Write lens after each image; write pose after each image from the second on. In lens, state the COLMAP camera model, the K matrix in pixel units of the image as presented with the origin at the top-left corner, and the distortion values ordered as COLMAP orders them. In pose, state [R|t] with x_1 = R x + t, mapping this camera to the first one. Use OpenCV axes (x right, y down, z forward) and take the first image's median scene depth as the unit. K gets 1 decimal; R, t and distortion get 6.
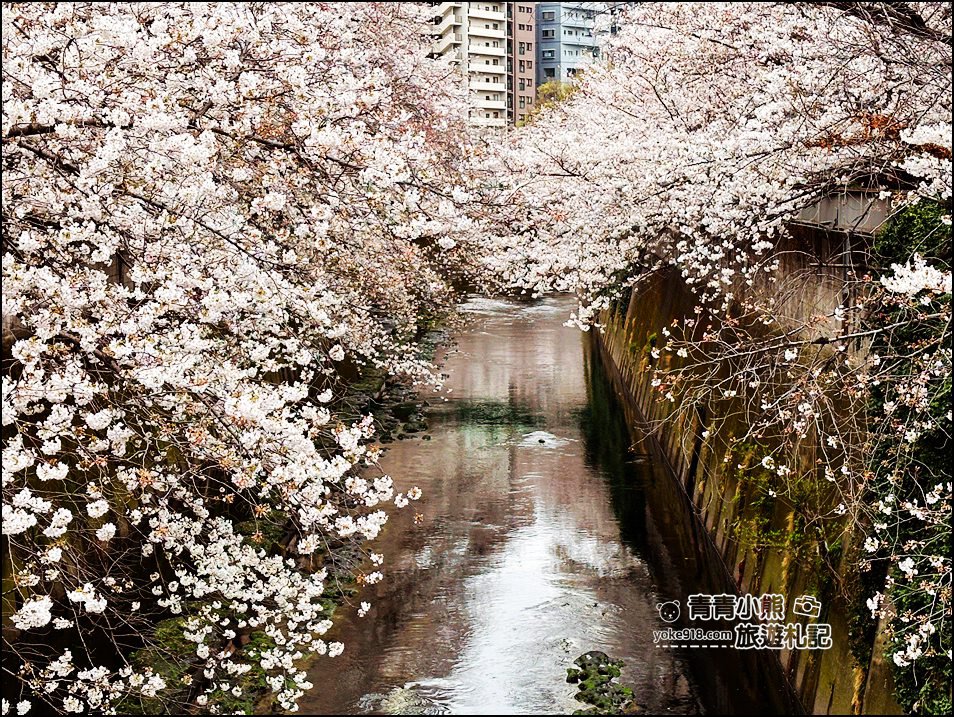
lens RADIAL K [[1296.5, 0, 477.0], [0, 1296.5, 358.5], [0, 0, 1]] dist [0.025843, 0.045017]
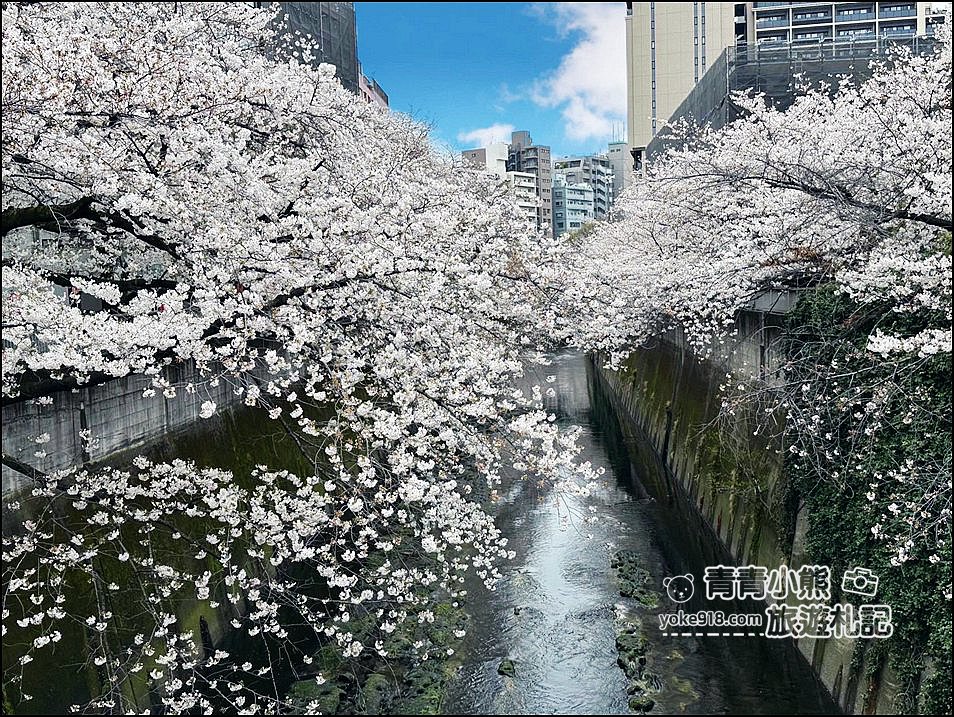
lens RADIAL K [[716.5, 0, 474.4], [0, 716.5, 364.9], [0, 0, 1]] dist [0.055431, -0.072323]
pose [[0.999558, -0.023724, -0.017913, -0.136544], [0.023322, 0.999479, -0.022294, -0.016198], [0.018433, 0.021867, 0.999591, 0.005090]]
